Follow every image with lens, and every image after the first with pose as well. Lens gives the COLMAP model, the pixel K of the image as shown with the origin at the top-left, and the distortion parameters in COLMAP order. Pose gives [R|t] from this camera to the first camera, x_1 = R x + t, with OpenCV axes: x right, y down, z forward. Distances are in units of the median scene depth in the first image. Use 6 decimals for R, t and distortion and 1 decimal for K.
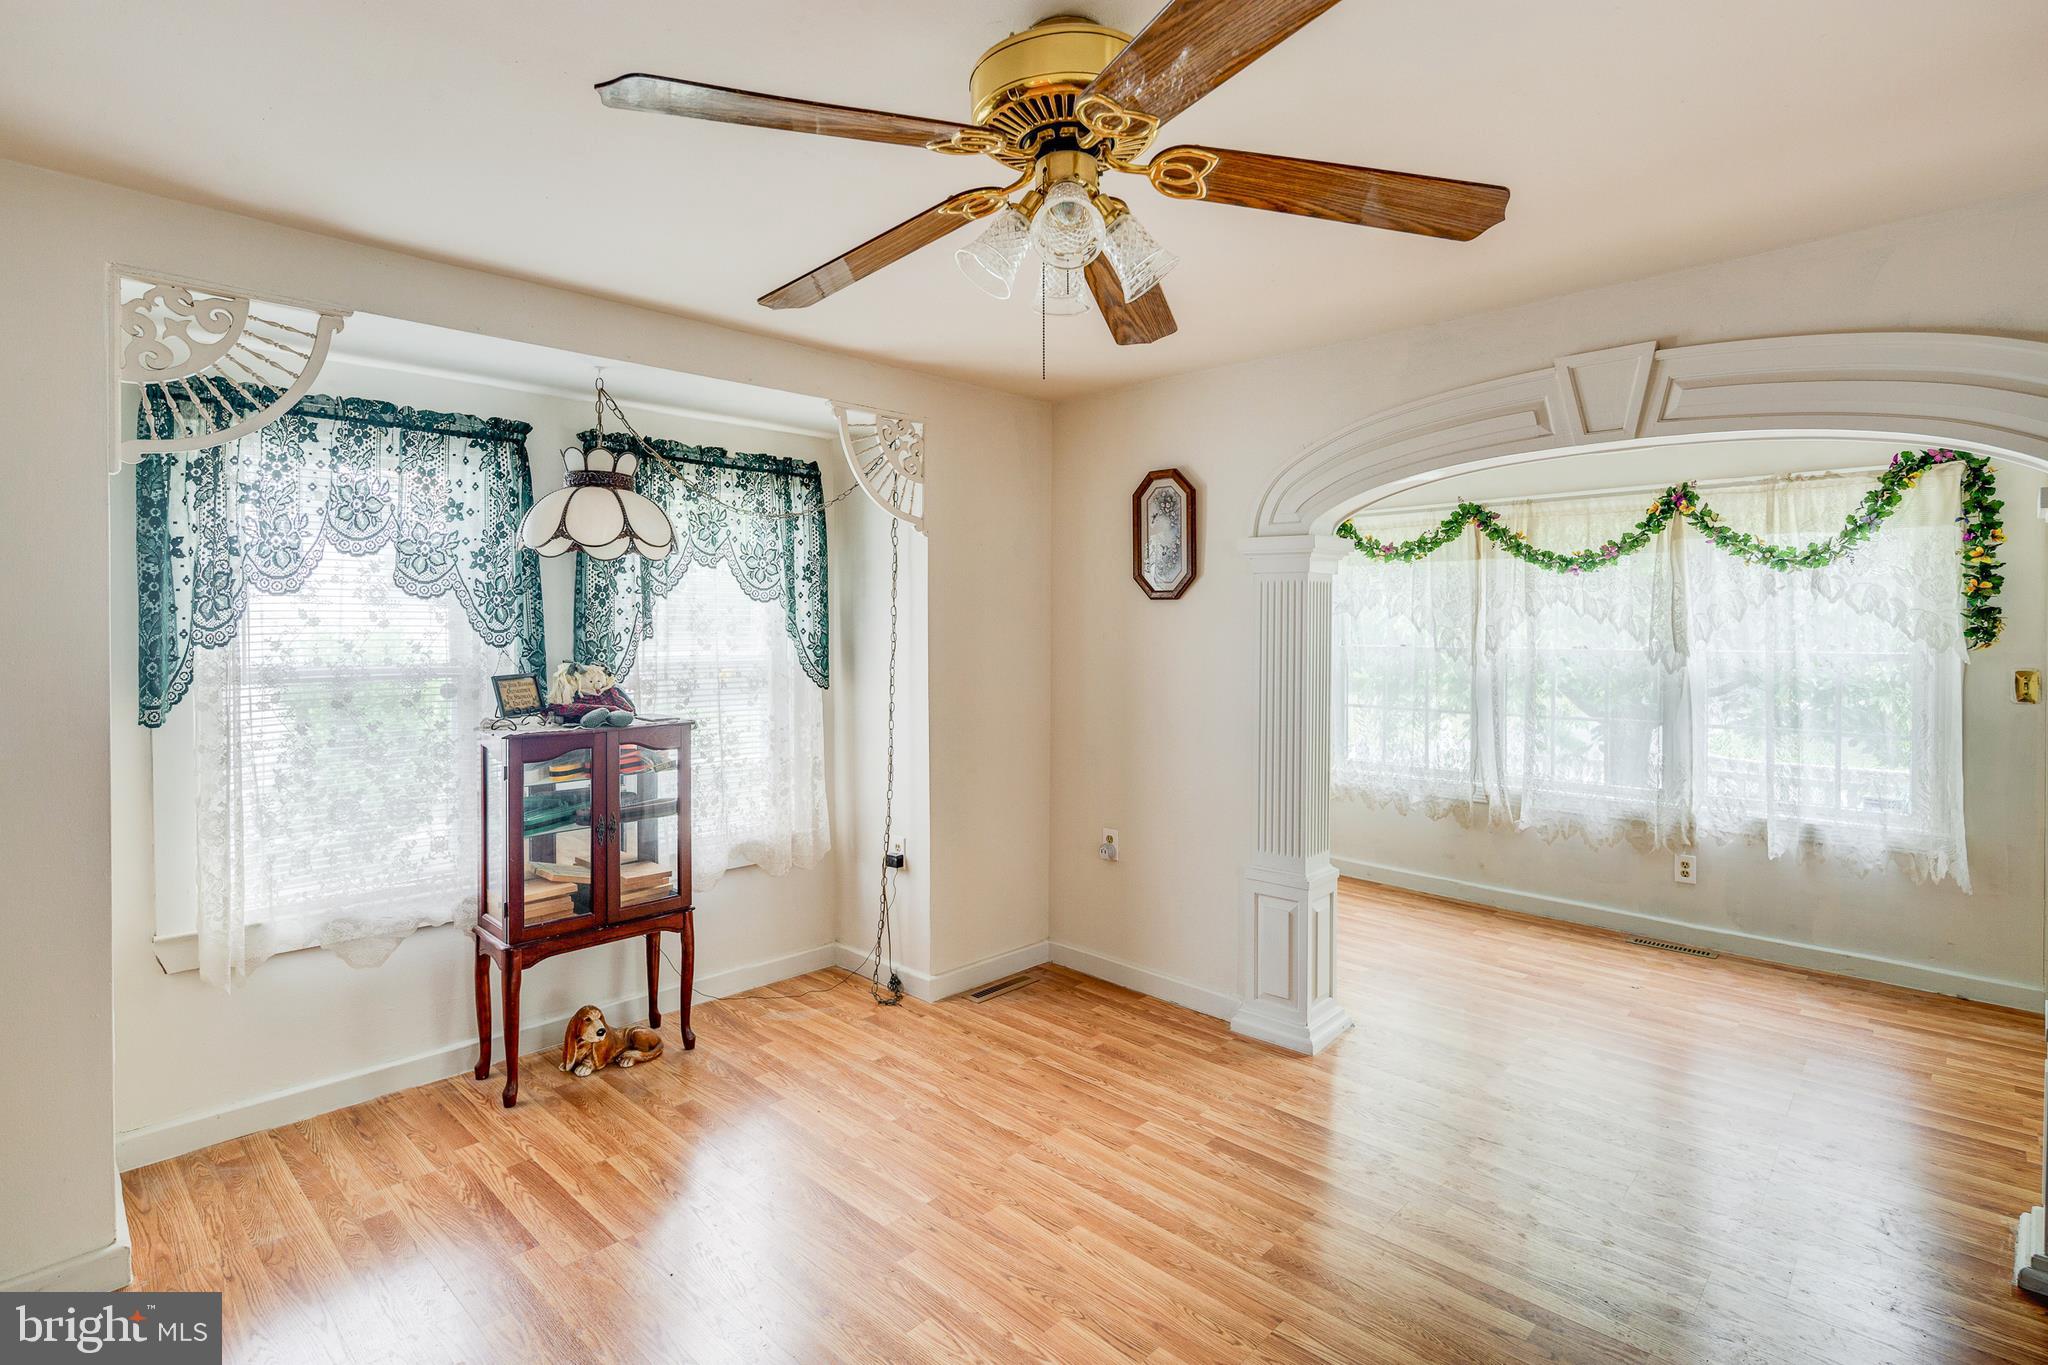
lens RADIAL K [[989.3, 0, 1022.3], [0, 989.3, 636.2], [0, 0, 1]] dist [0.002493, -0.000908]
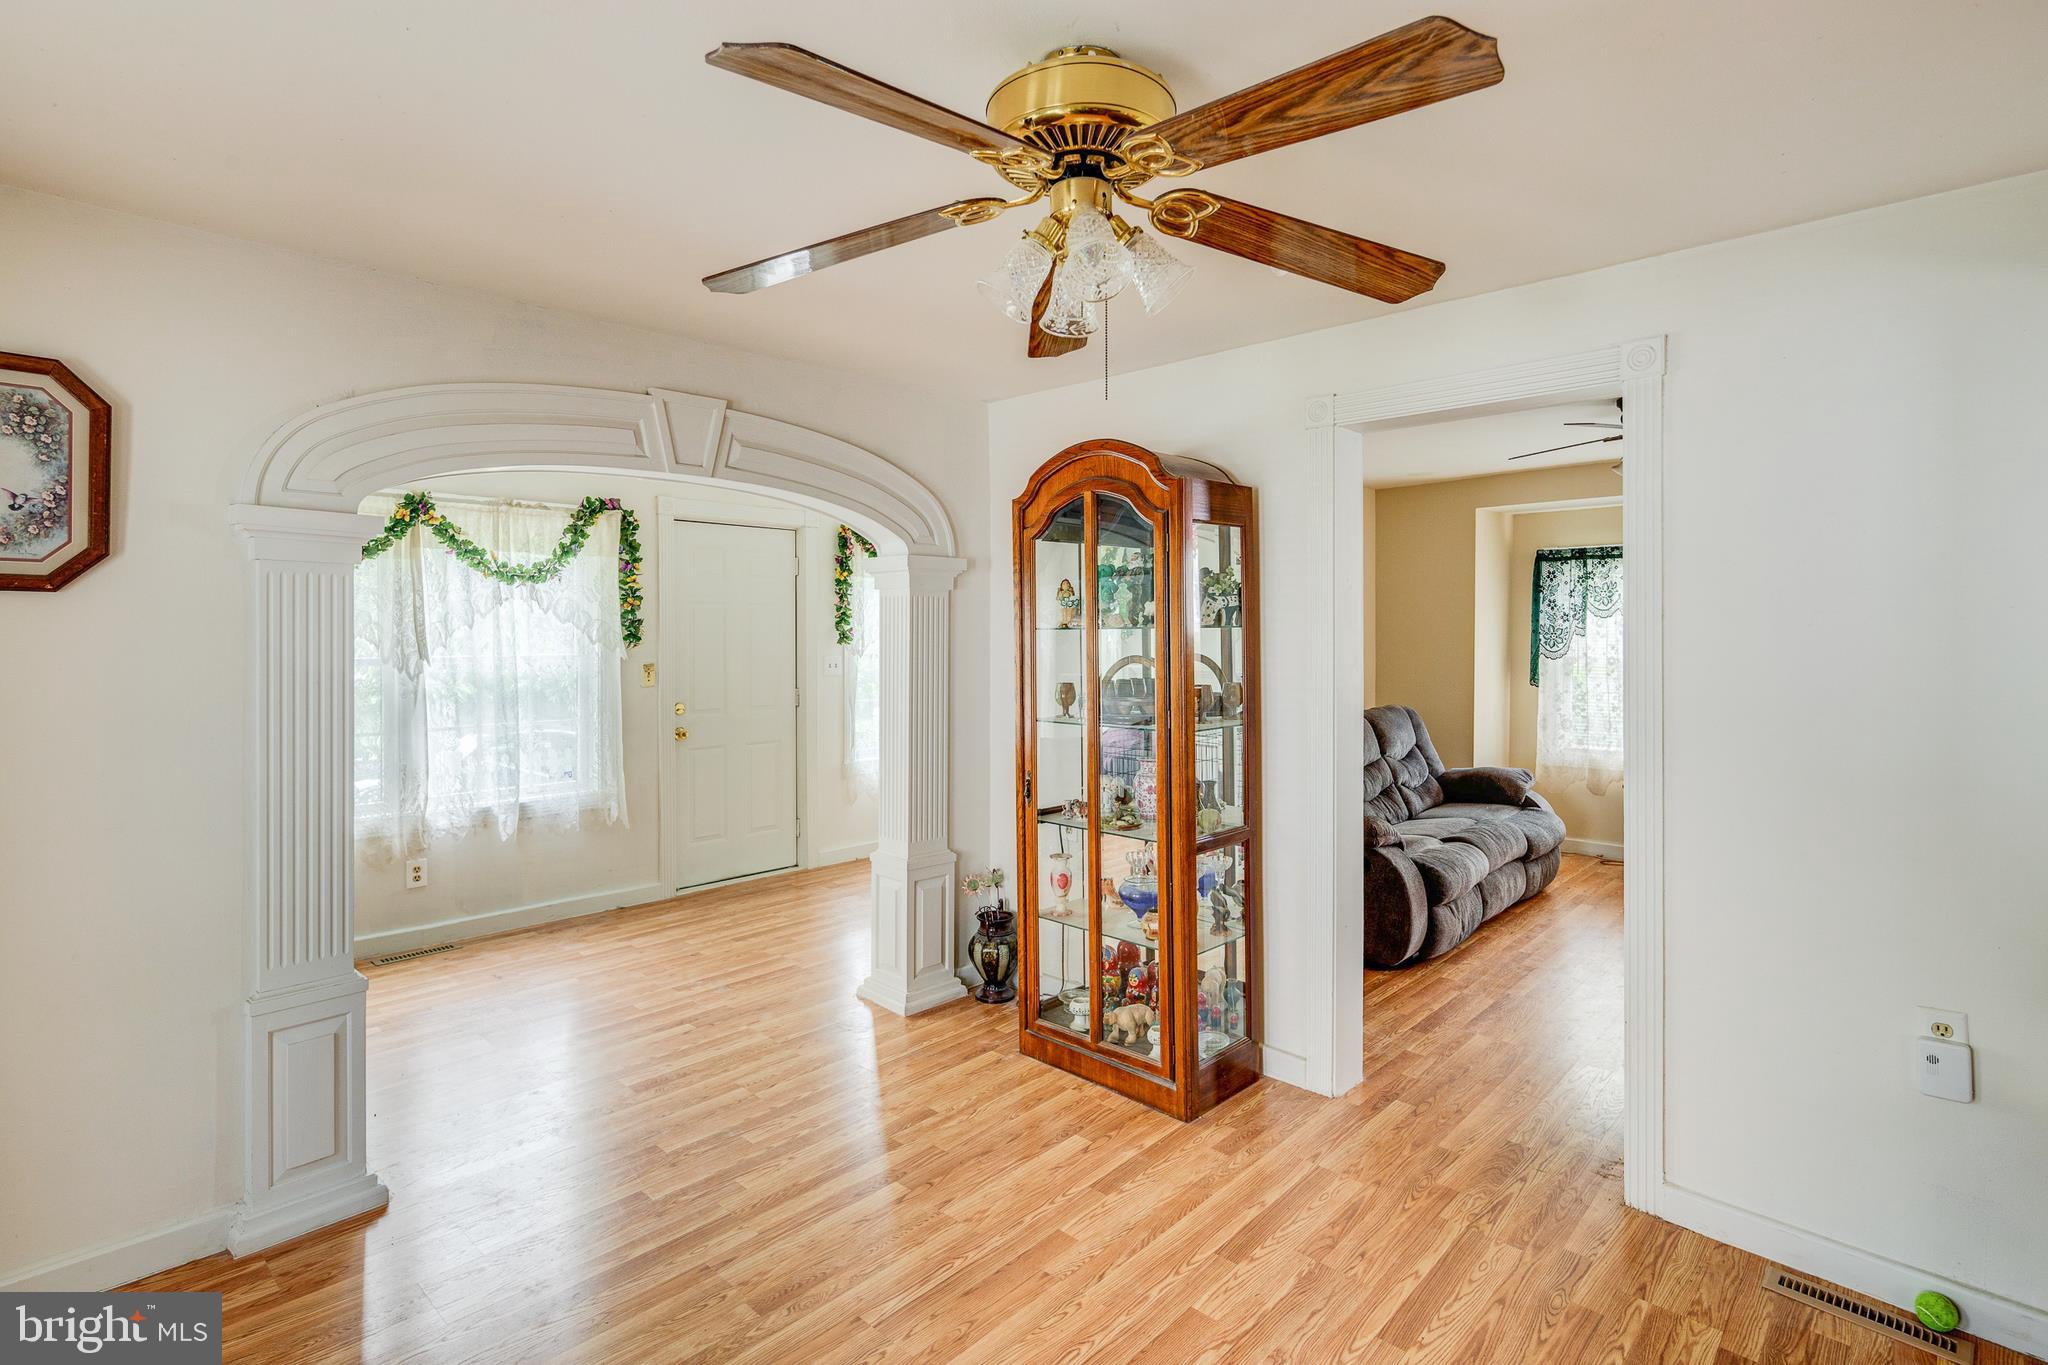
lens RADIAL K [[989.3, 0, 1038.5], [0, 989.3, 631.7], [0, 0, 1]] dist [0.002493, -0.000908]
pose [[-0.000075, -0.003408, 0.999994, -0.390436], [0.011127, 0.999932, 0.003409, -0.009252], [-0.999938, 0.011127, -0.000037, 0.415988]]
